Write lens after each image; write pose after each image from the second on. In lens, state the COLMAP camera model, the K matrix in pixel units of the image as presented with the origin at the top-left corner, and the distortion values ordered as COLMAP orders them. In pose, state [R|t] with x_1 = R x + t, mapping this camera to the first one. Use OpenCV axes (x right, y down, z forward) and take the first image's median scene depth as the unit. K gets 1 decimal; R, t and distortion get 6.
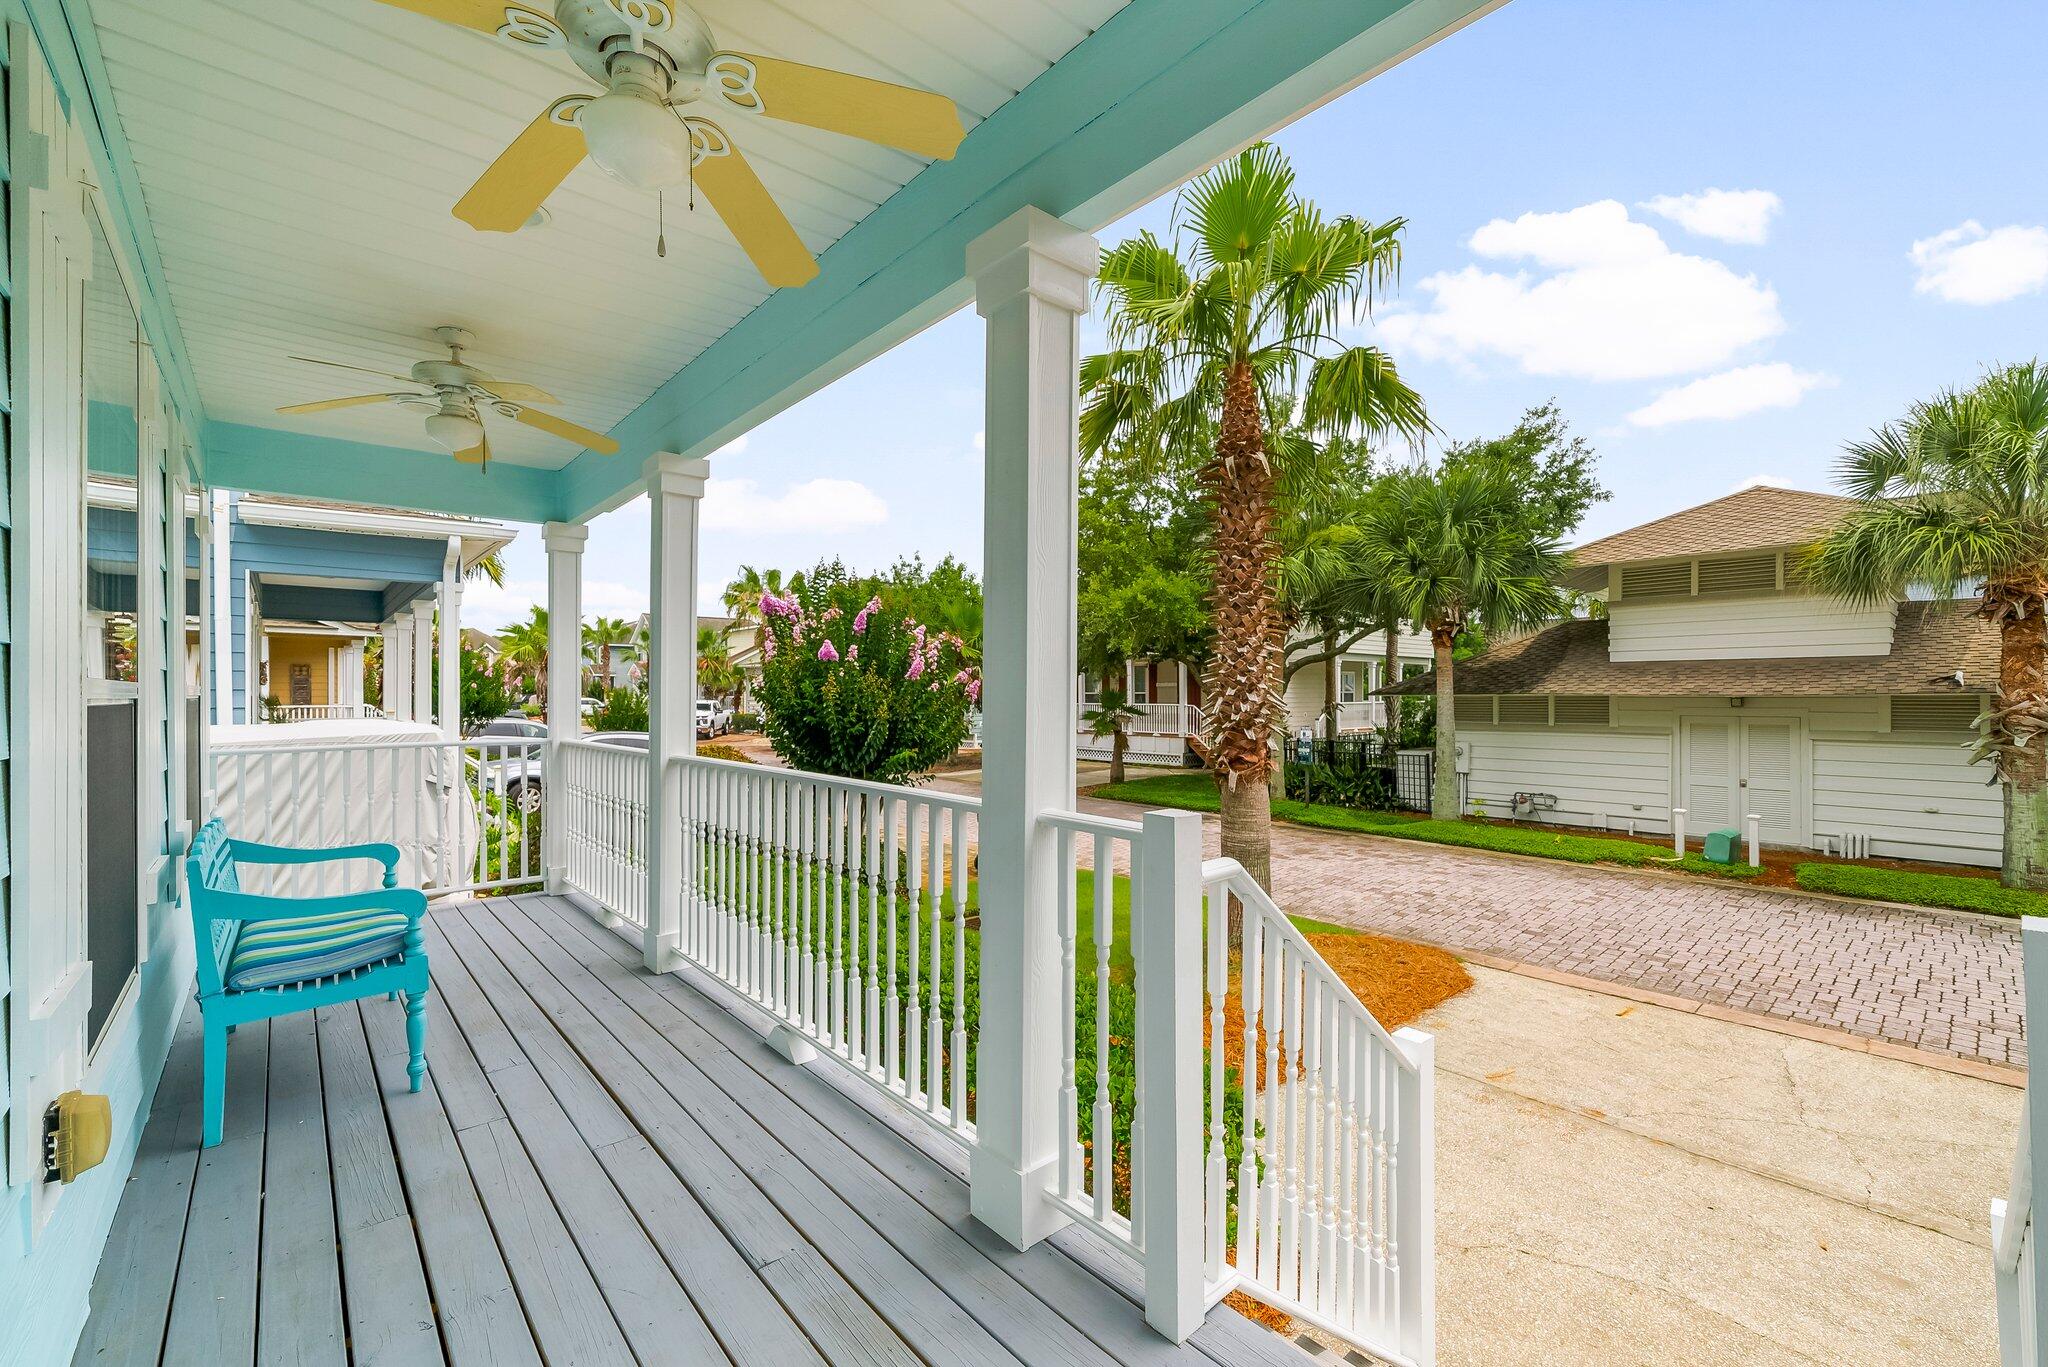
lens RADIAL K [[848.0, 0, 1018.1], [0, 848.0, 695.7], [0, 0, 1]] dist [-0.000616, 0.000222]
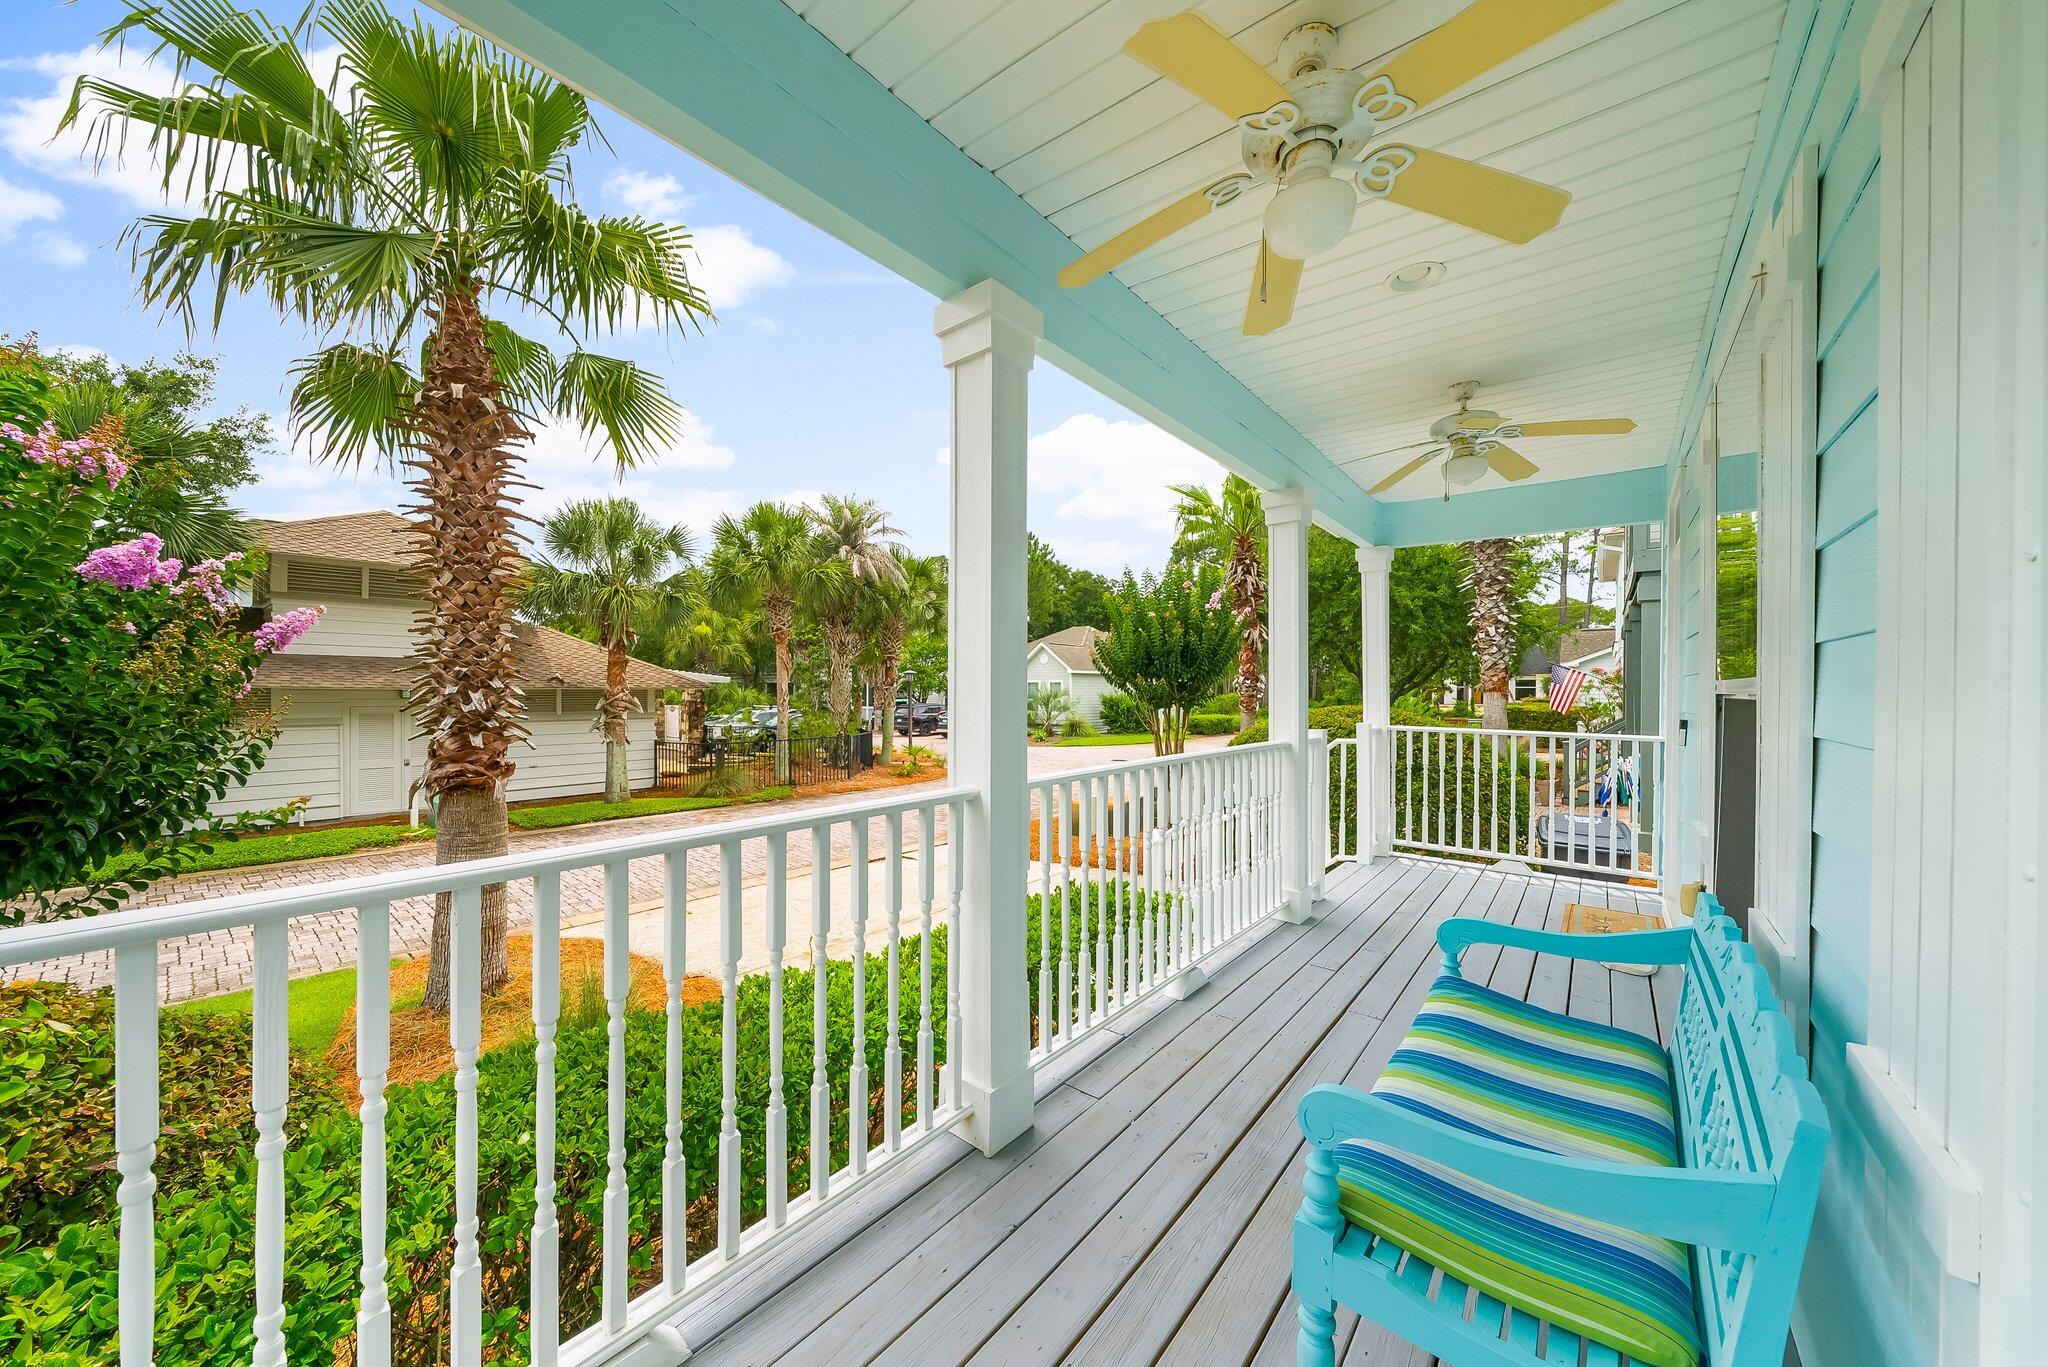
lens RADIAL K [[719.9, 0, 1017.2], [0, 719.9, 695.1], [0, 0, 1]] dist [-0.010864, -0.000114]
pose [[-0.174367, -0.003151, 0.984676, -0.382303], [-0.005792, 0.999981, 0.002174, 0.002130], [-0.984664, -0.005324, -0.174382, 0.443886]]
